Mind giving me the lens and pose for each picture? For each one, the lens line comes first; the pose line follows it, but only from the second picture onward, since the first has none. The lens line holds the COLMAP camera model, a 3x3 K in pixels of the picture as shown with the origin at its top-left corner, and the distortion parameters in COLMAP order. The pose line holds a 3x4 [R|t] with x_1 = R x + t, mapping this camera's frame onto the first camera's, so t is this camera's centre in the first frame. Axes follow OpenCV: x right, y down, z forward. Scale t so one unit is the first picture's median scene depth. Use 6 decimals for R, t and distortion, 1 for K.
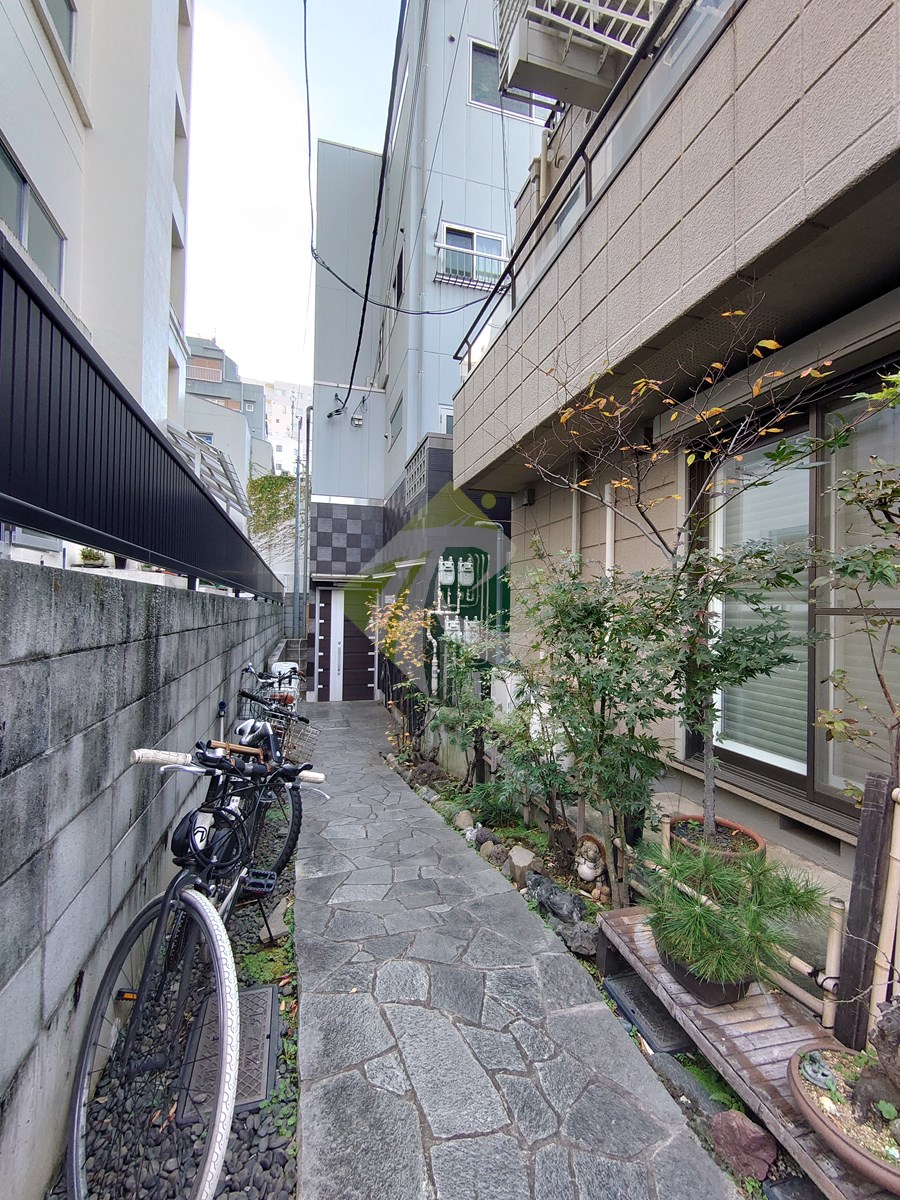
lens RADIAL K [[518.7, 0, 452.2], [0, 518.7, 600.8], [0, 0, 1]] dist [0.002324, 0.000069]
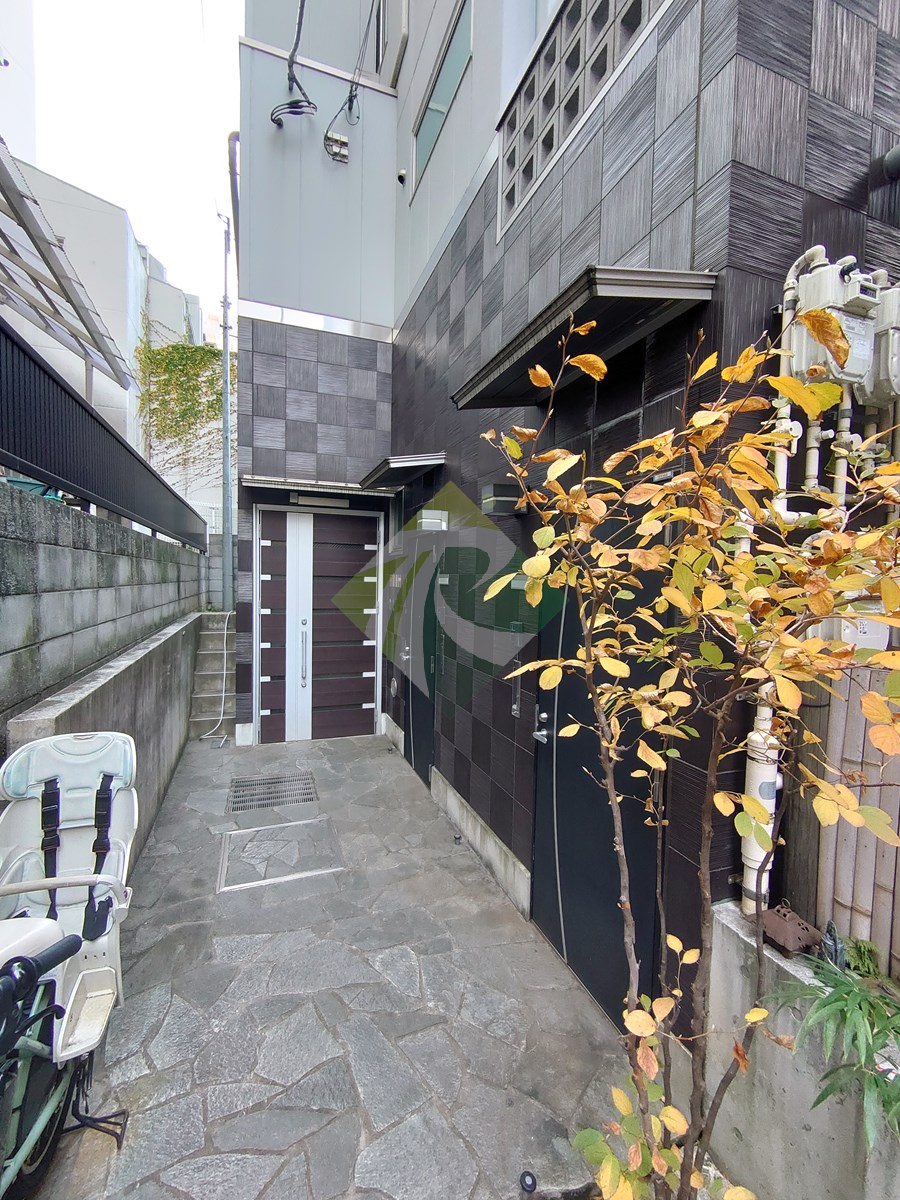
lens RADIAL K [[518.7, 0, 450.3], [0, 518.7, 604.0], [0, 0, 1]] dist [0.002324, 0.000069]
pose [[0.997289, 0.003266, 0.073516, -0.116646], [-0.008330, 0.997604, 0.068682, 0.029276], [-0.073116, -0.069108, 0.994926, 0.506802]]
